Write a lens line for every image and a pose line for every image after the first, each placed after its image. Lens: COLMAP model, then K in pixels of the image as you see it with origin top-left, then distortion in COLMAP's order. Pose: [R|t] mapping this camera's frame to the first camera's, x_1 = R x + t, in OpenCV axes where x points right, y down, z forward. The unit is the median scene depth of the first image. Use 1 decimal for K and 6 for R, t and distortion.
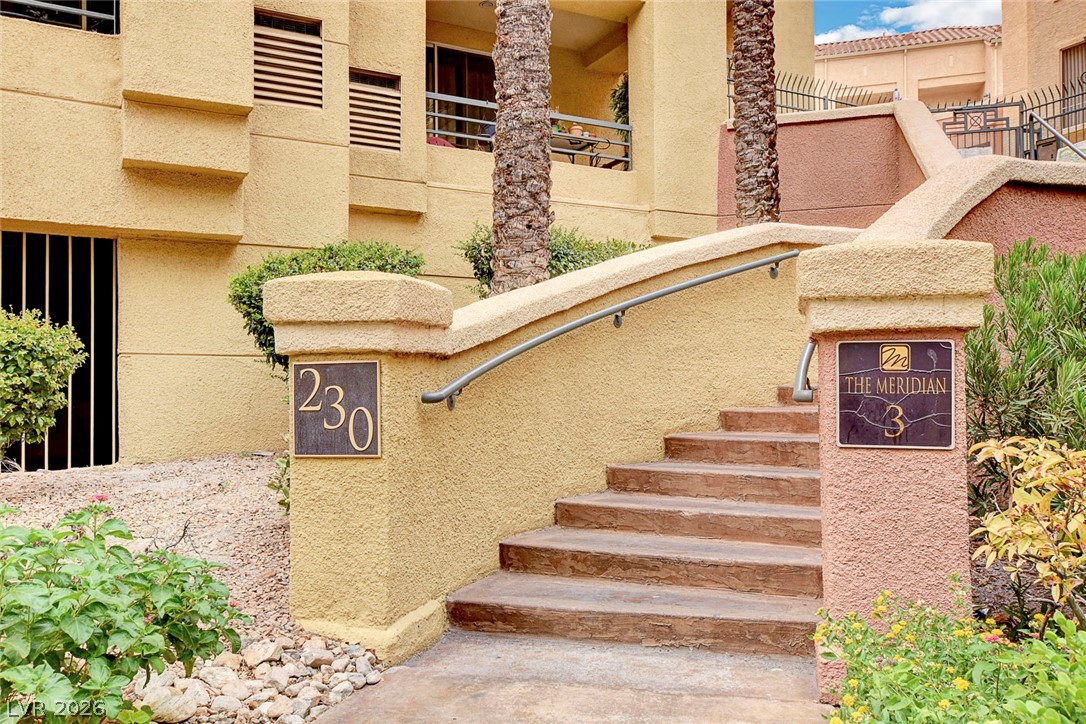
lens RADIAL K [[892.6, 0, 543.8], [0, 892.6, 374.0], [0, 0, 1]] dist [0.001145, -0.003011]
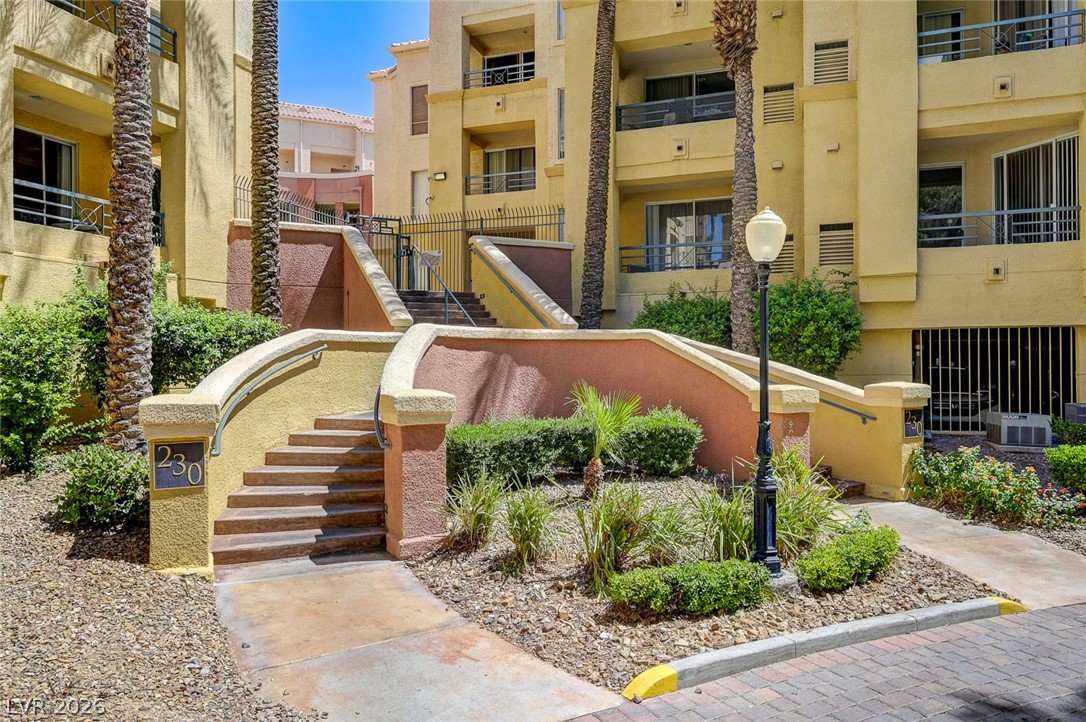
lens RADIAL K [[742.6, 0, 541.5], [0, 742.6, 358.8], [0, 0, 1]] dist [0.018065, -0.003072]
pose [[0.742165, 0.011684, 0.670115, -0.401627], [-0.022591, 0.999716, 0.007590, -0.124579], [-0.669836, -0.020772, 0.742218, -0.436508]]
